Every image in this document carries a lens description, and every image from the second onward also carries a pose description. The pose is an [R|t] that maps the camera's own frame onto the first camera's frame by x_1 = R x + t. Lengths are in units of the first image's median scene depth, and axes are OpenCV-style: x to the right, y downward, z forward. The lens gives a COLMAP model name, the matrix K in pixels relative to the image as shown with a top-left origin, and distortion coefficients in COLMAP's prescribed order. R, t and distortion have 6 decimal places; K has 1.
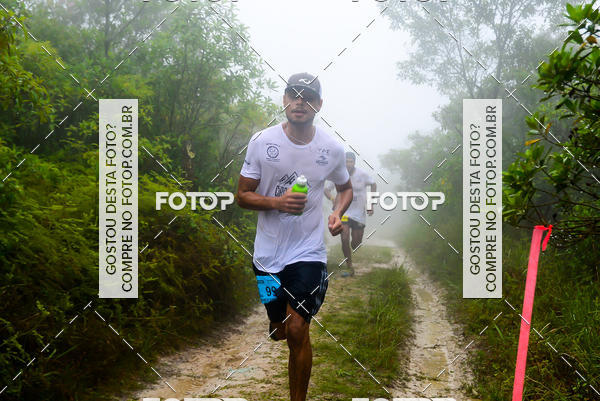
lens RADIAL K [[981.0, 0, 323.3], [0, 981.0, 204.9], [0, 0, 1]] dist [0.139848, 0.000000]
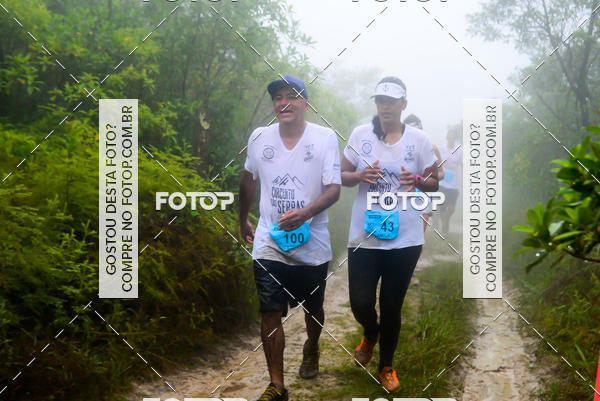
lens RADIAL K [[1044.5, 0, 322.8], [0, 1044.5, 207.5], [0, 0, 1]] dist [0.165232, 0.000000]
pose [[0.997036, 0.010649, -0.076195, 0.035471], [-0.008570, 0.999583, 0.027561, -0.008321], [0.076457, -0.026827, 0.996712, 0.150367]]
